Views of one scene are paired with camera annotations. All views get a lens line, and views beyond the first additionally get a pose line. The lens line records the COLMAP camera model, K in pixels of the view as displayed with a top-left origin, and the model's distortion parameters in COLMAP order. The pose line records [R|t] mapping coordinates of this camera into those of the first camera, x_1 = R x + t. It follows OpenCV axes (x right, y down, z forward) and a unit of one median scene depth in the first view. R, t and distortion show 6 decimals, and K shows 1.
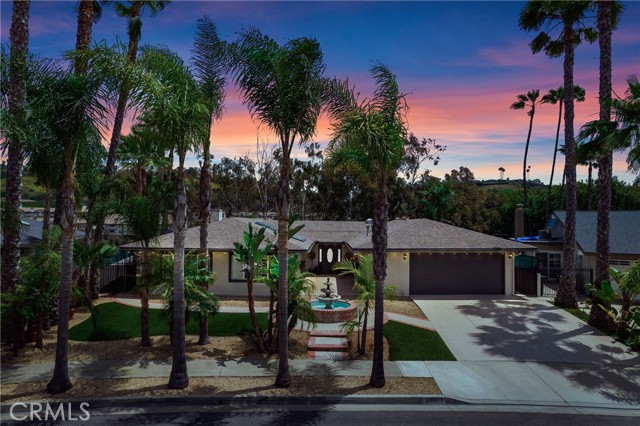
lens RADIAL K [[415.6, 0, 317.3], [0, 415.6, 211.8], [0, 0, 1]] dist [-0.077017, 0.062053]
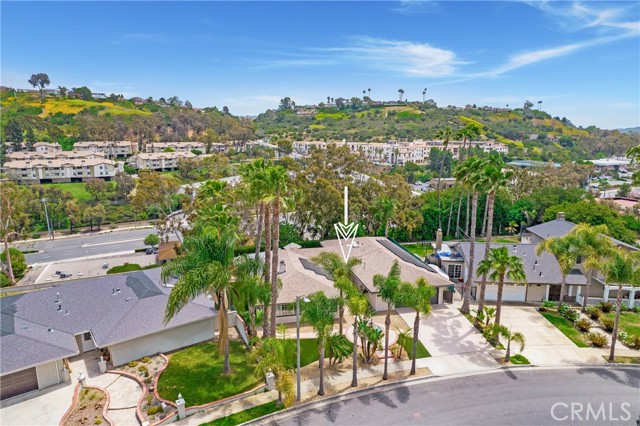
lens RADIAL K [[415.6, 0, 317.3], [0, 415.6, 211.8], [0, 0, 1]] dist [-0.077017, 0.062053]
pose [[0.971458, -0.055557, 0.230615, -1.024023], [0.003690, 0.975609, 0.219487, -1.235974], [-0.237184, -0.212371, 0.947967, -1.273356]]
